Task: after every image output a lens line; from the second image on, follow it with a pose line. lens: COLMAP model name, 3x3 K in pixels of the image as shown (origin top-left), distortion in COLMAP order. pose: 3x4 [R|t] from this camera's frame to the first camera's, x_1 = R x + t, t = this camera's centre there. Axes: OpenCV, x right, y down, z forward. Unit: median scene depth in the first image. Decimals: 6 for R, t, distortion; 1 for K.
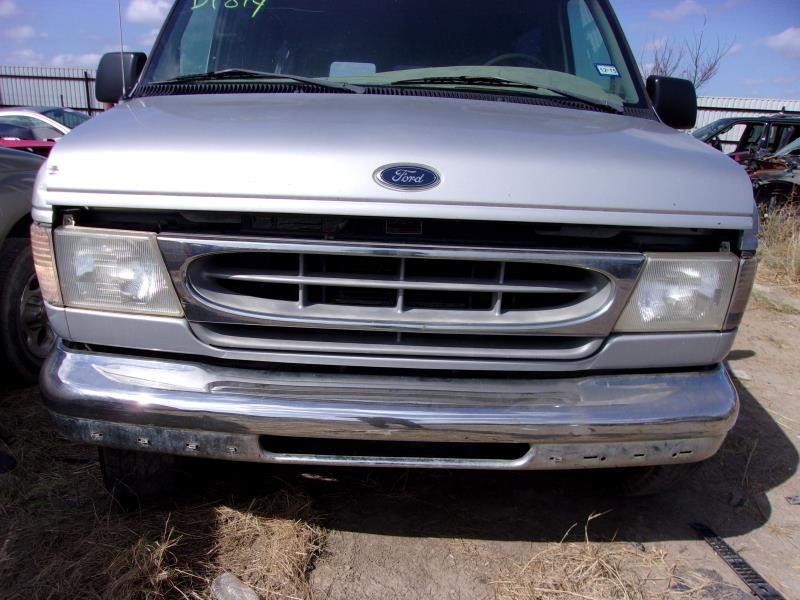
lens RADIAL K [[630.7, 0, 400.0], [0, 630.7, 300.0], [0, 0, 1]] dist [-0.002229, -0.002748]
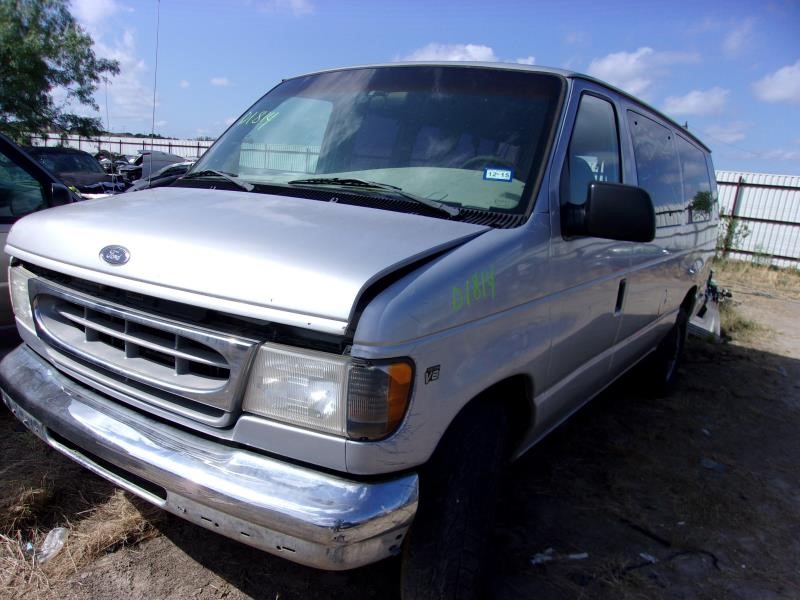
lens RADIAL K [[630.7, 0, 400.0], [0, 630.7, 300.0], [0, 0, 1]] dist [-0.002229, -0.002748]
pose [[0.819158, 0.128784, -0.558923, 1.153704], [-0.197853, 0.978100, -0.064604, -0.120374], [0.538363, 0.163506, 0.826699, 0.211967]]
